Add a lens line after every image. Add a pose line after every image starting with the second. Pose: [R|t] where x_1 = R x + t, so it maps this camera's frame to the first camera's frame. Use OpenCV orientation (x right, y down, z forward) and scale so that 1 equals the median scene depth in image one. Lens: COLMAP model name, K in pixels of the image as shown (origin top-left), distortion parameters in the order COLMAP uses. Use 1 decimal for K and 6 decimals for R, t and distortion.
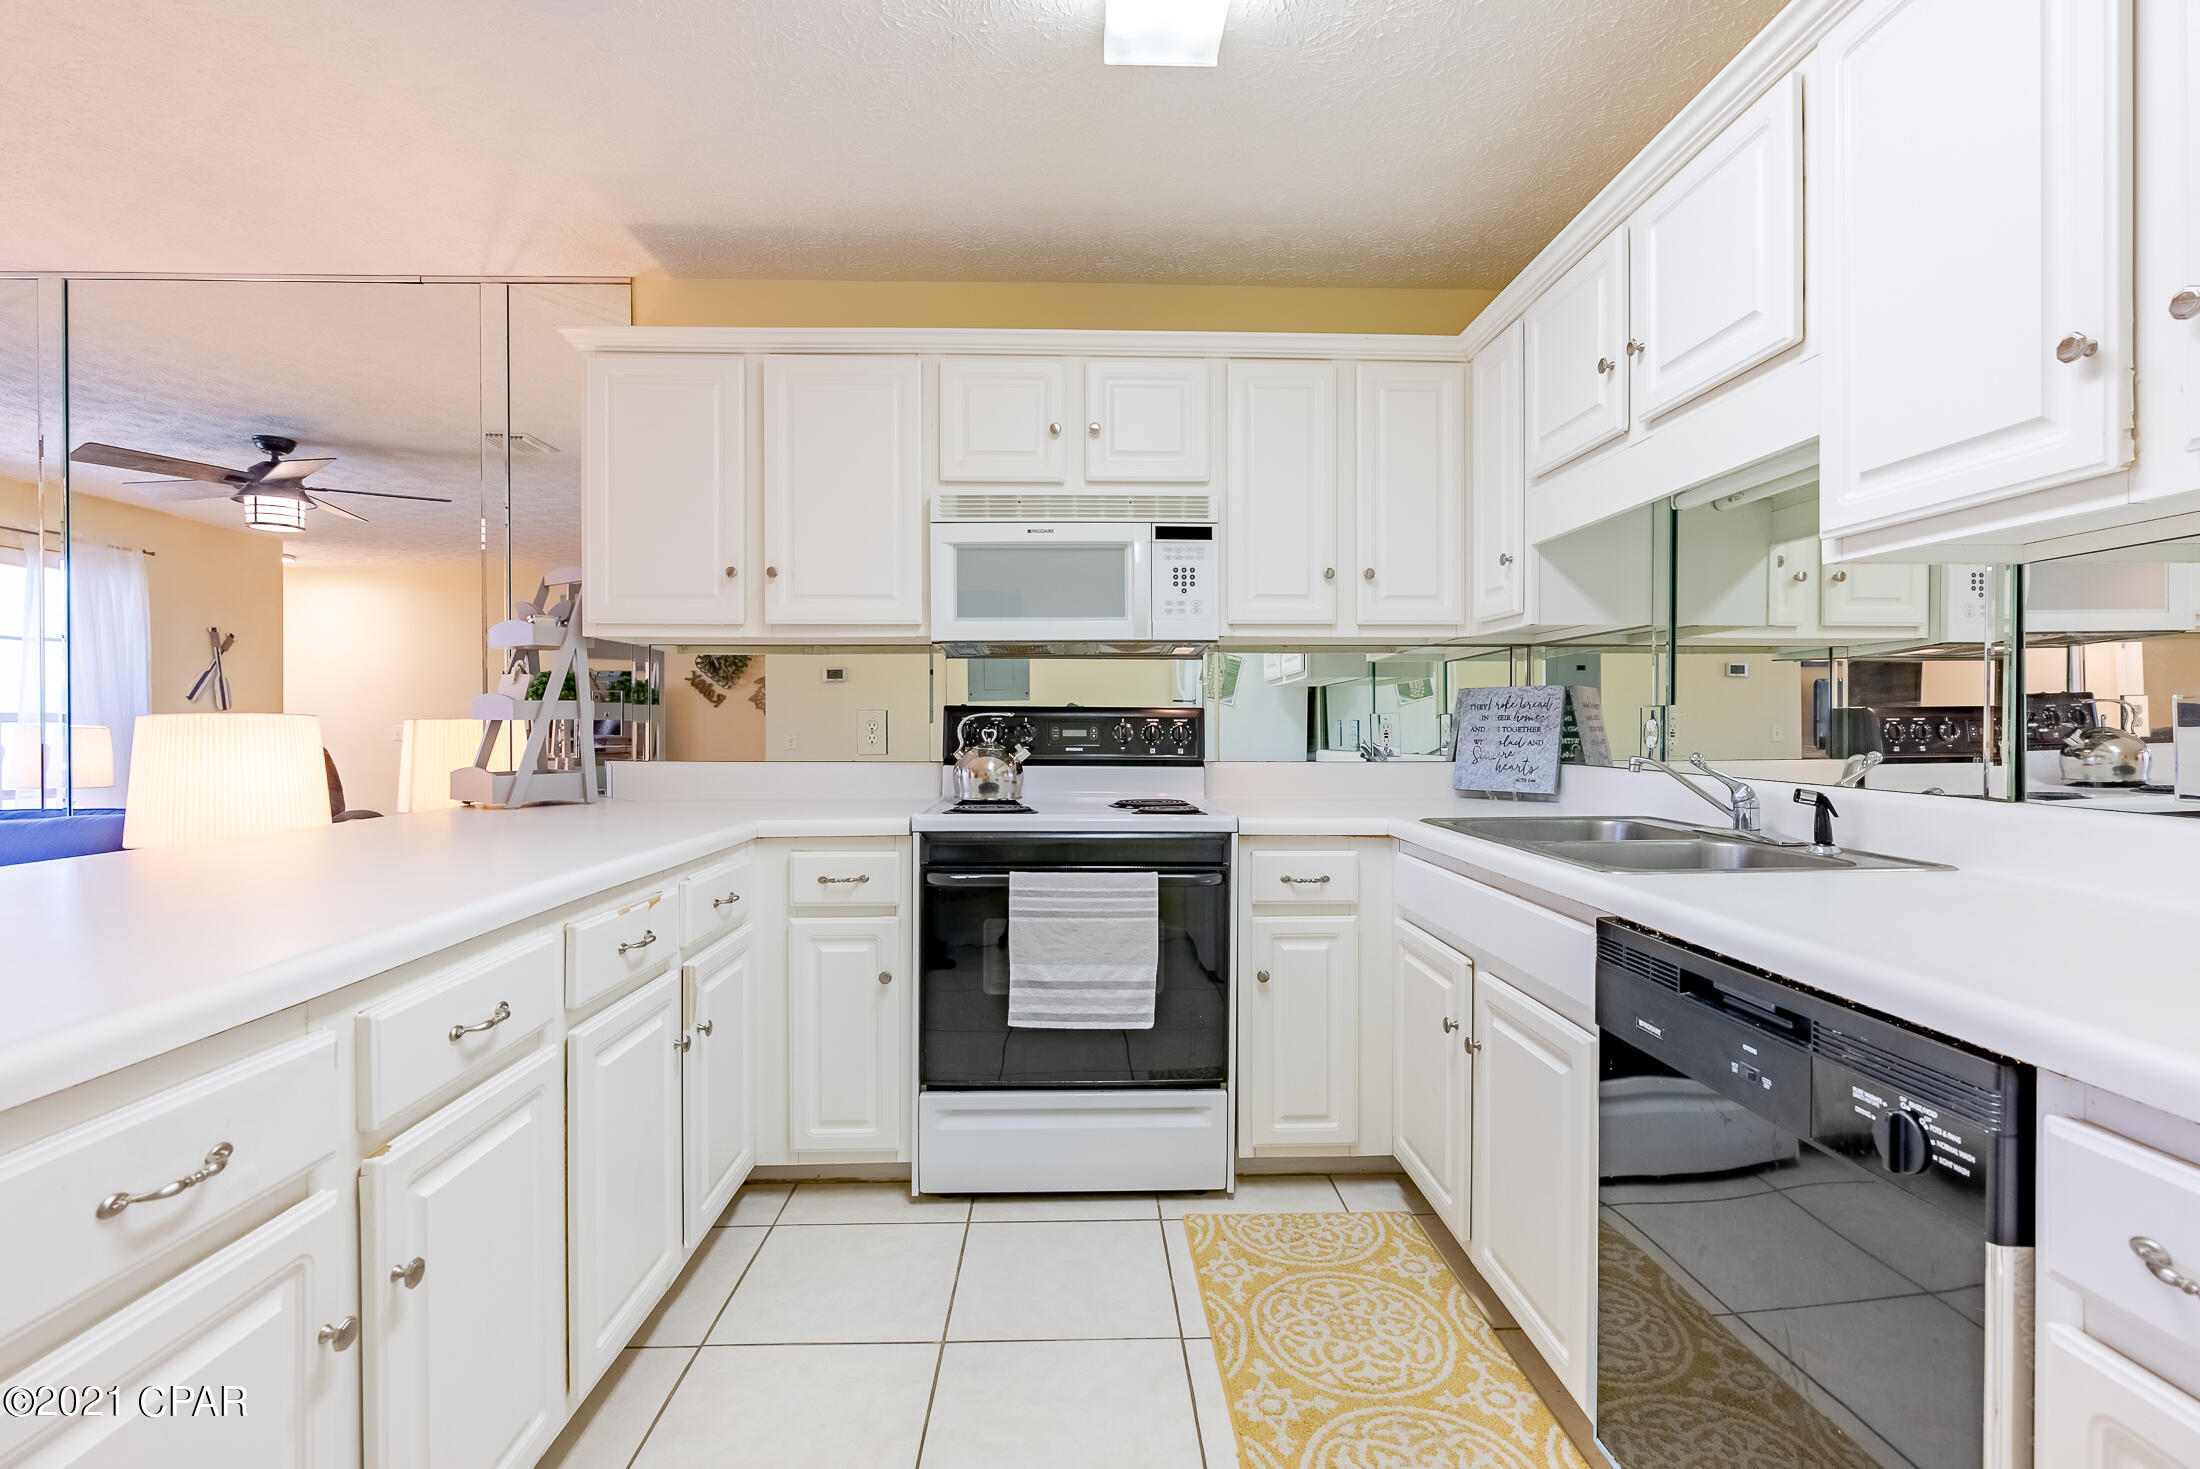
lens RADIAL K [[967.0, 0, 1090.2], [0, 967.0, 734.6], [0, 0, 1]] dist [0.001073, -0.000504]
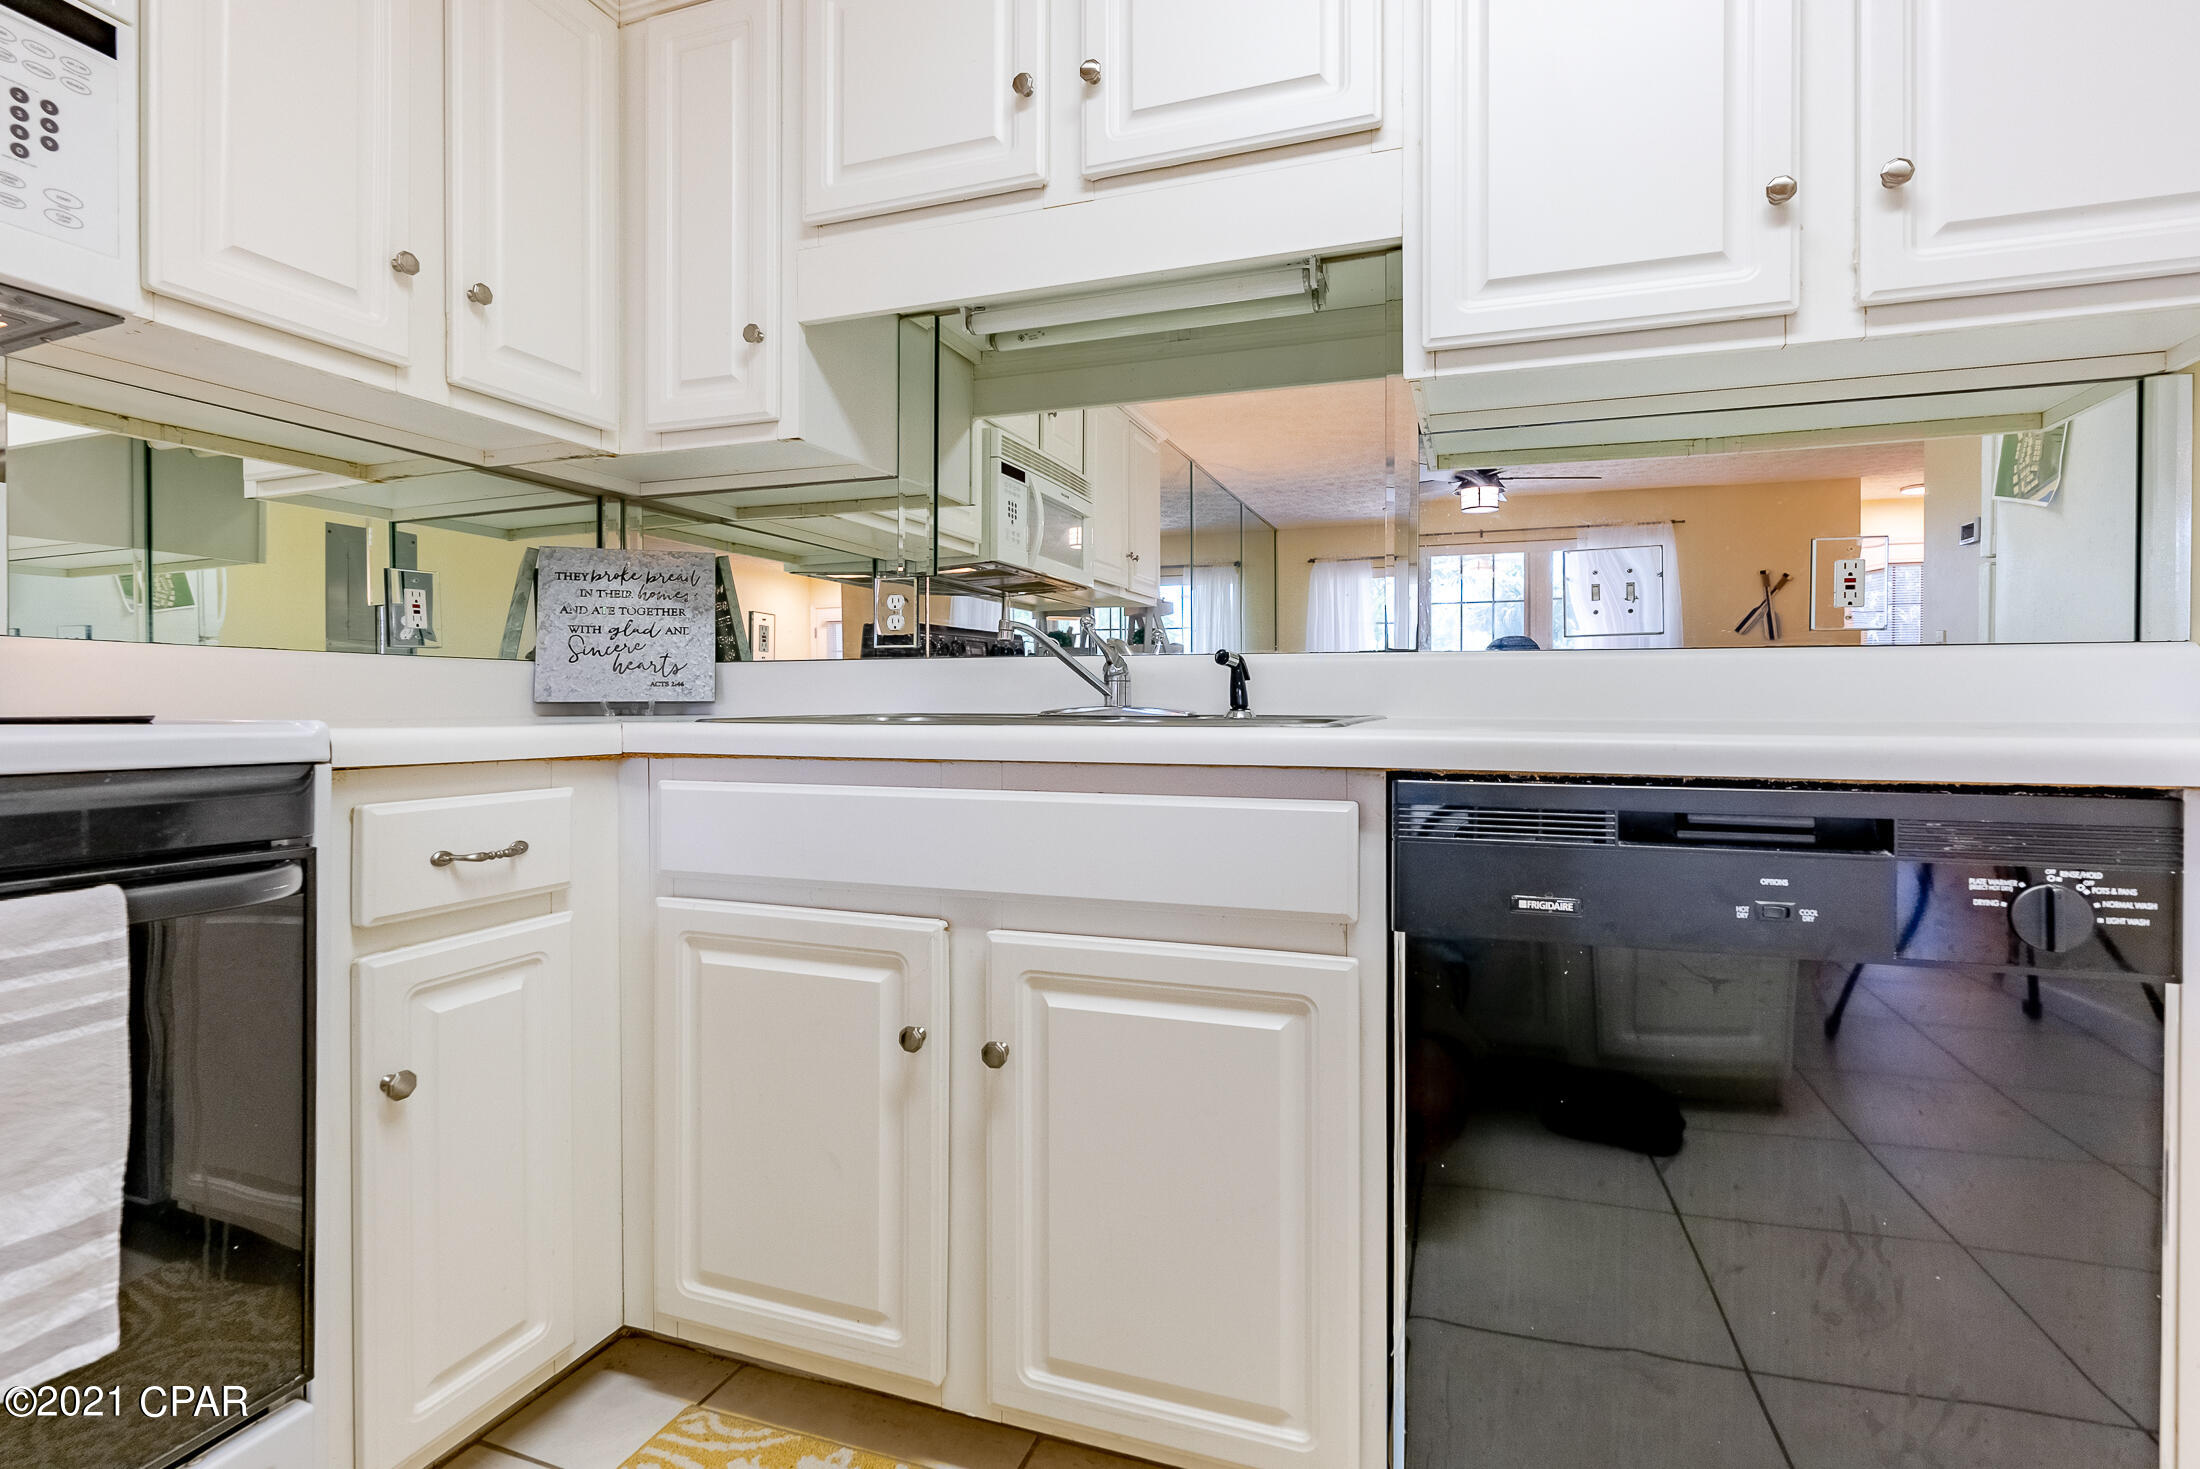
lens RADIAL K [[1011.4, 0, 1108.9], [0, 1011.4, 709.2], [0, 0, 1]] dist [-0.008080, 0.002434]
pose [[0.354331, 0.000909, 0.935119, -0.134266], [0.000436, 0.999999, -0.001137, 0.078702], [-0.935120, 0.000810, 0.354331, 0.531675]]
